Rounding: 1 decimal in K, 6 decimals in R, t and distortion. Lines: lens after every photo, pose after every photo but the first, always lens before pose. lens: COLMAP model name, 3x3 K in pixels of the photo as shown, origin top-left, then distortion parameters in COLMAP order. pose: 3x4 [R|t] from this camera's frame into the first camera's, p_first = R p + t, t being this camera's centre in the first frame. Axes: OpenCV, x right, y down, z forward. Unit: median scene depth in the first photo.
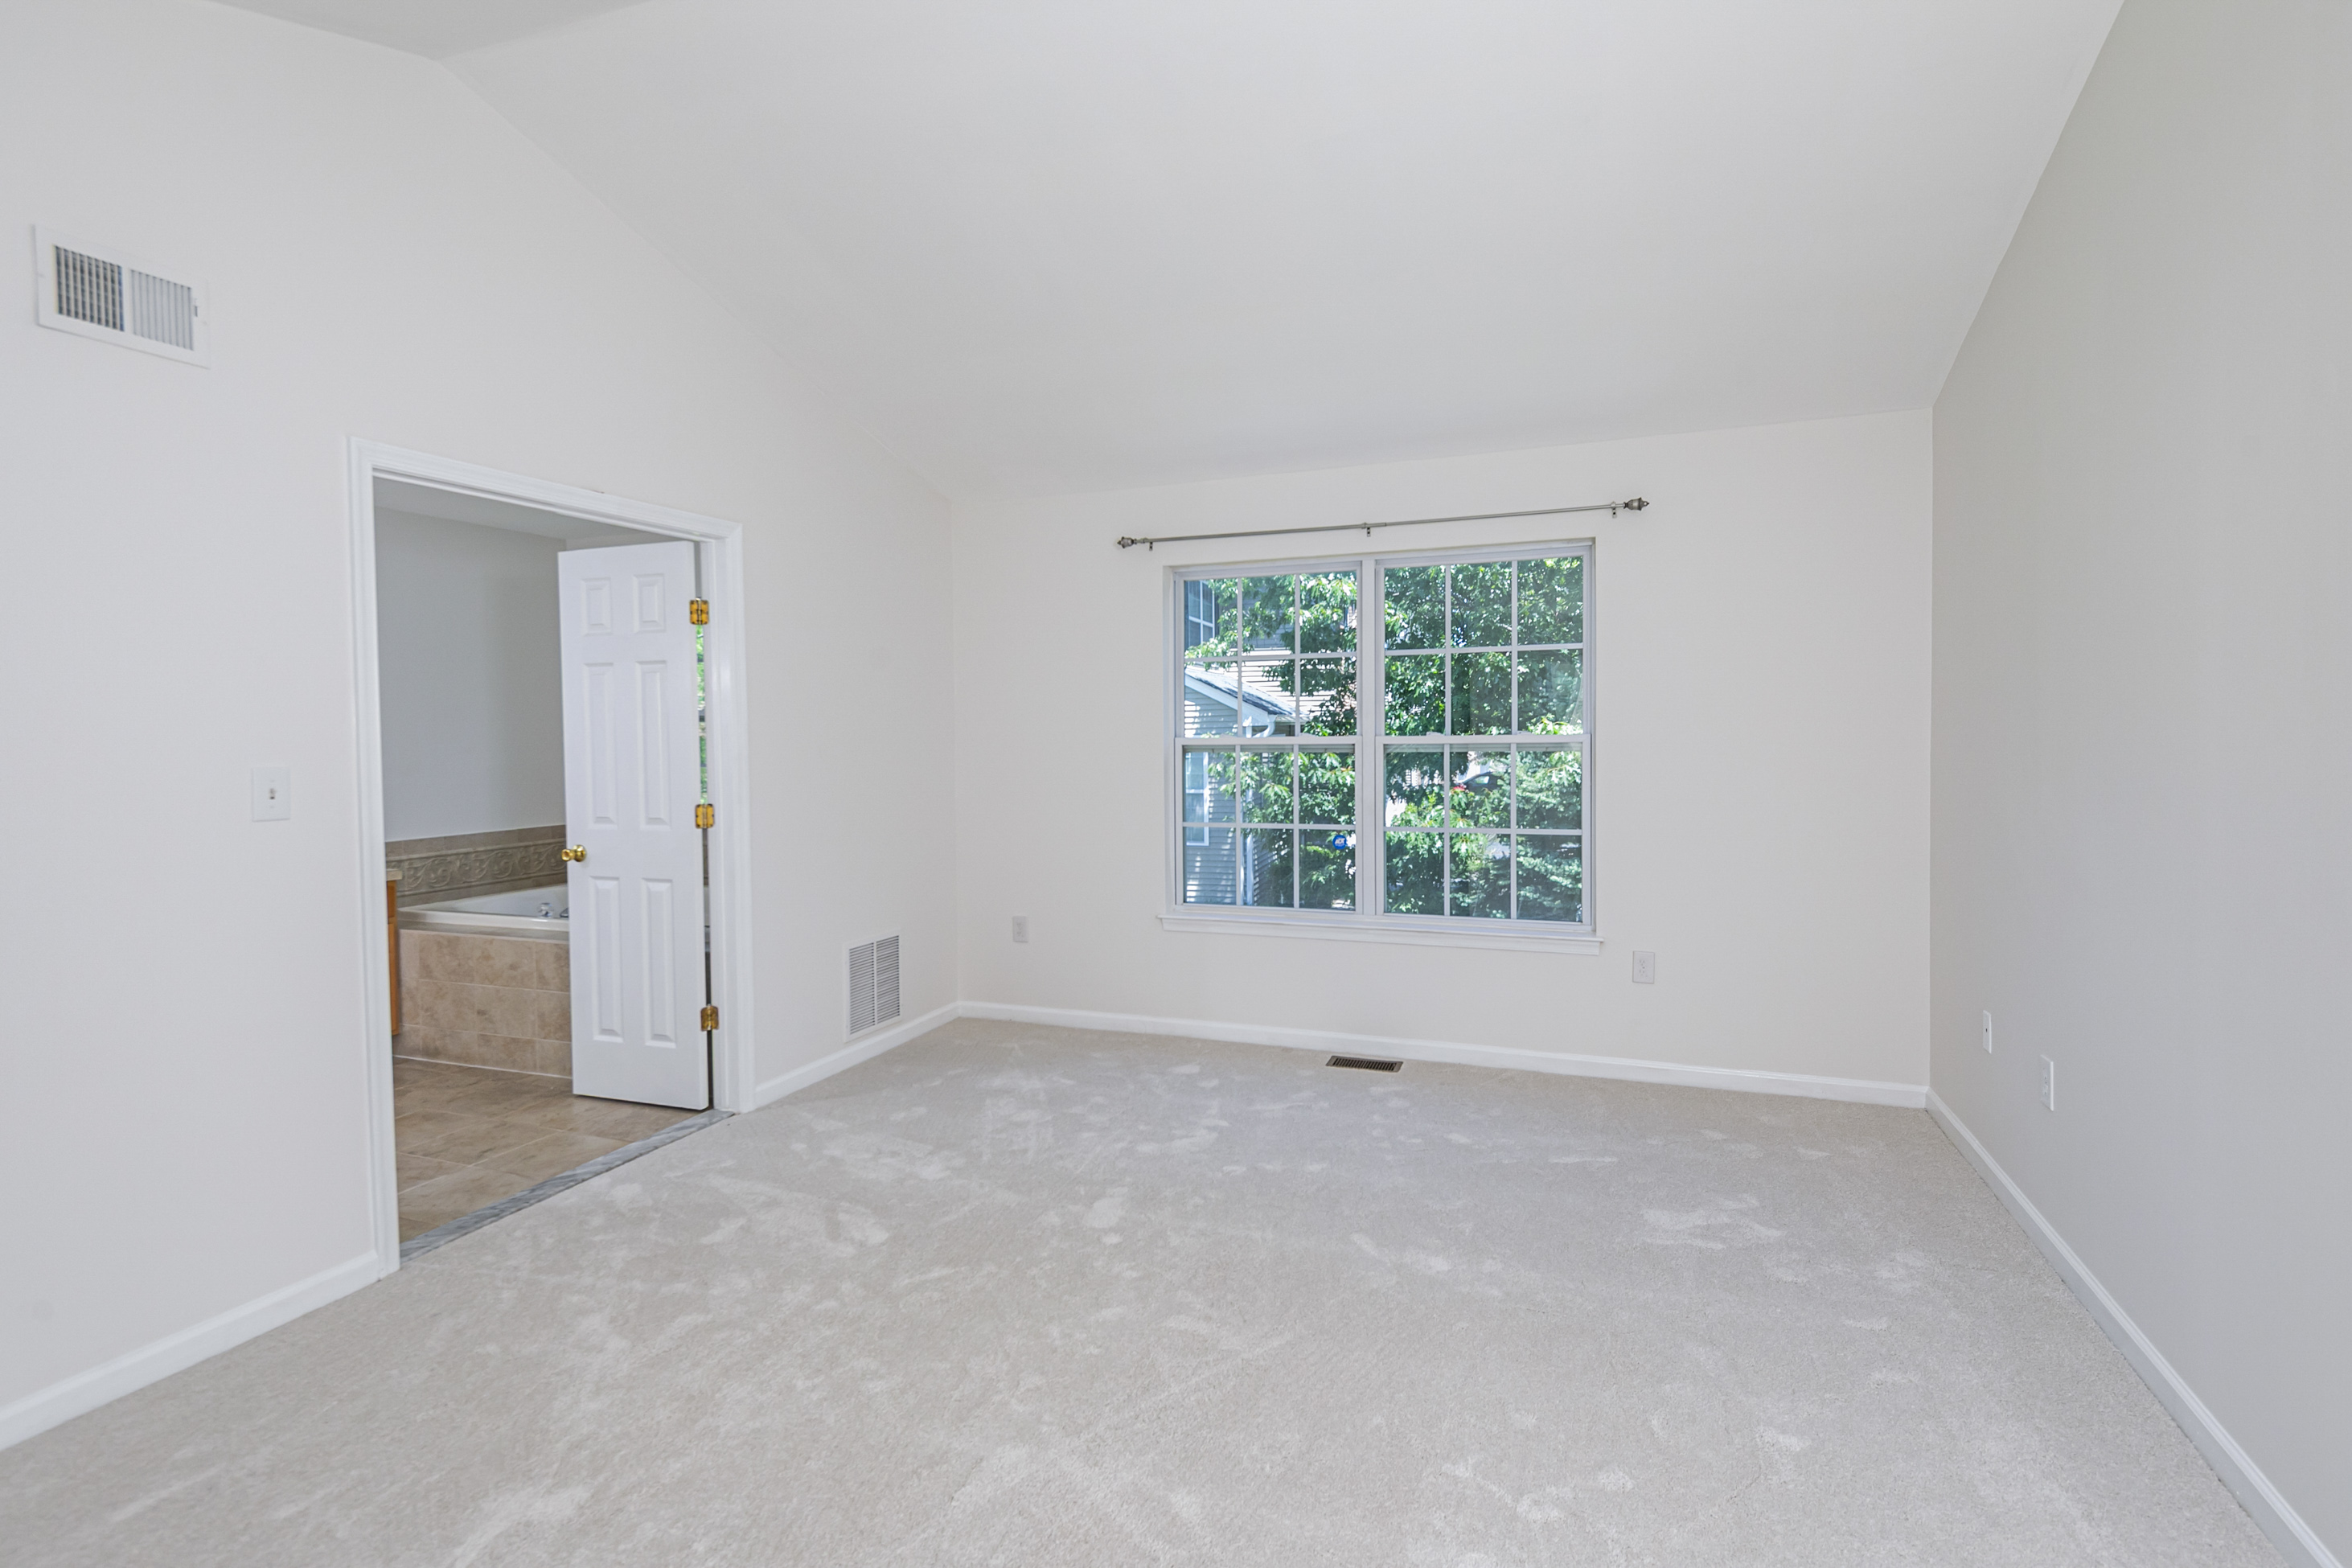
lens RADIAL K [[1198.5, 0, 1175.0], [0, 1198.5, 774.9], [0, 0, 1]] dist [0.021526, -0.000015]
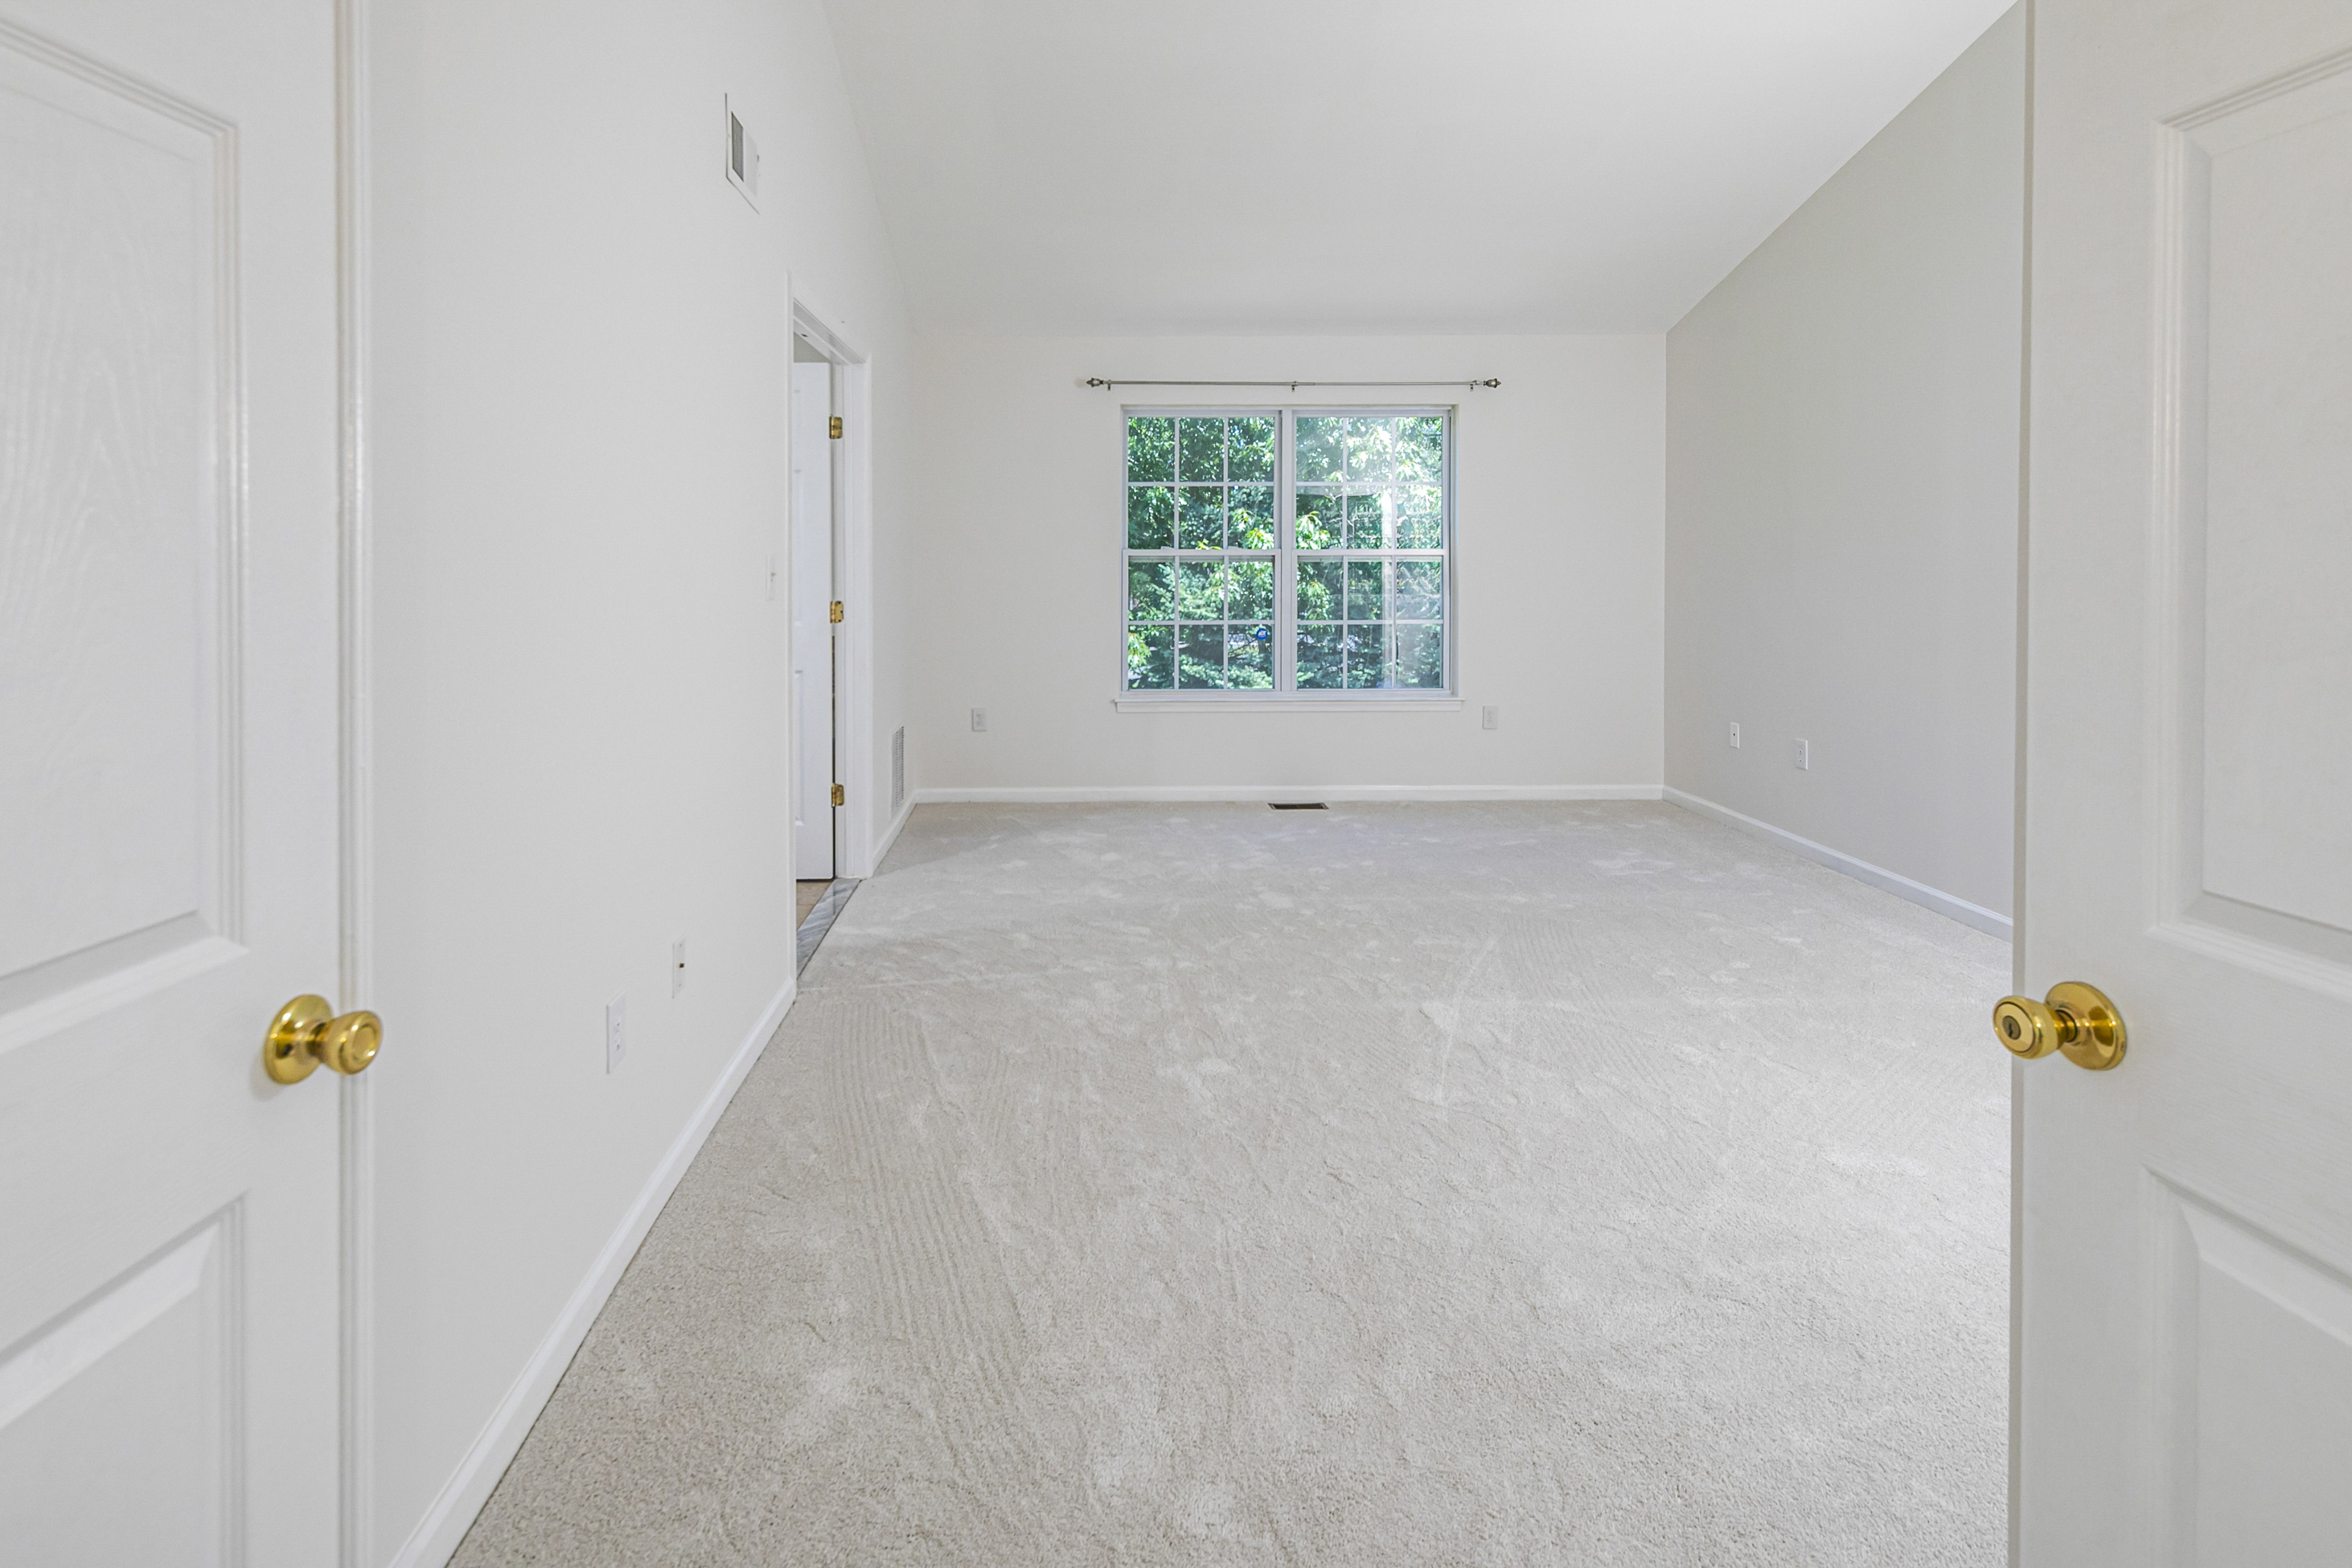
lens RADIAL K [[1198.5, 0, 1163.9], [0, 1198.5, 593.3], [0, 0, 1]] dist [0.021526, -0.000015]
pose [[0.918605, -0.003990, 0.395156, -0.472237], [0.008264, 0.999924, -0.009115, 0.025528], [-0.395089, 0.011638, 0.918569, -0.113823]]
